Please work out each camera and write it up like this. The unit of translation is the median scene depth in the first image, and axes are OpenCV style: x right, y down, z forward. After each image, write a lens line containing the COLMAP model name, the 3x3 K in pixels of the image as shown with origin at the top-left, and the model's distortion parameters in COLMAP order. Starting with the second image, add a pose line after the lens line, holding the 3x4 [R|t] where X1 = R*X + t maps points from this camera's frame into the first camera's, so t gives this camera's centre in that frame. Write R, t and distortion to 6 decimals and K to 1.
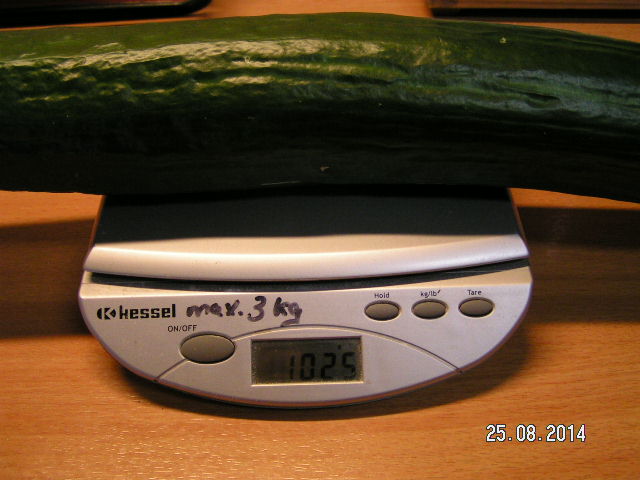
lens RADIAL K [[709.0, 0, 319.2], [0, 709.0, 240.1], [0, 0, 1]] dist [0.153172, 0.000000]
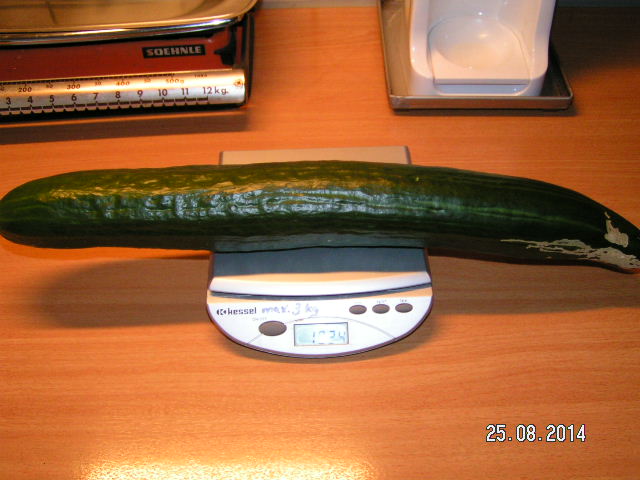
lens RADIAL K [[709.0, 0, 320.4], [0, 709.0, 239.5], [0, 0, 1]] dist [0.153172, 0.000000]
pose [[0.999974, -0.006187, 0.003620, -0.023902], [0.006196, 0.999978, -0.002390, -0.096573], [-0.003605, 0.002412, 0.999991, -1.019534]]
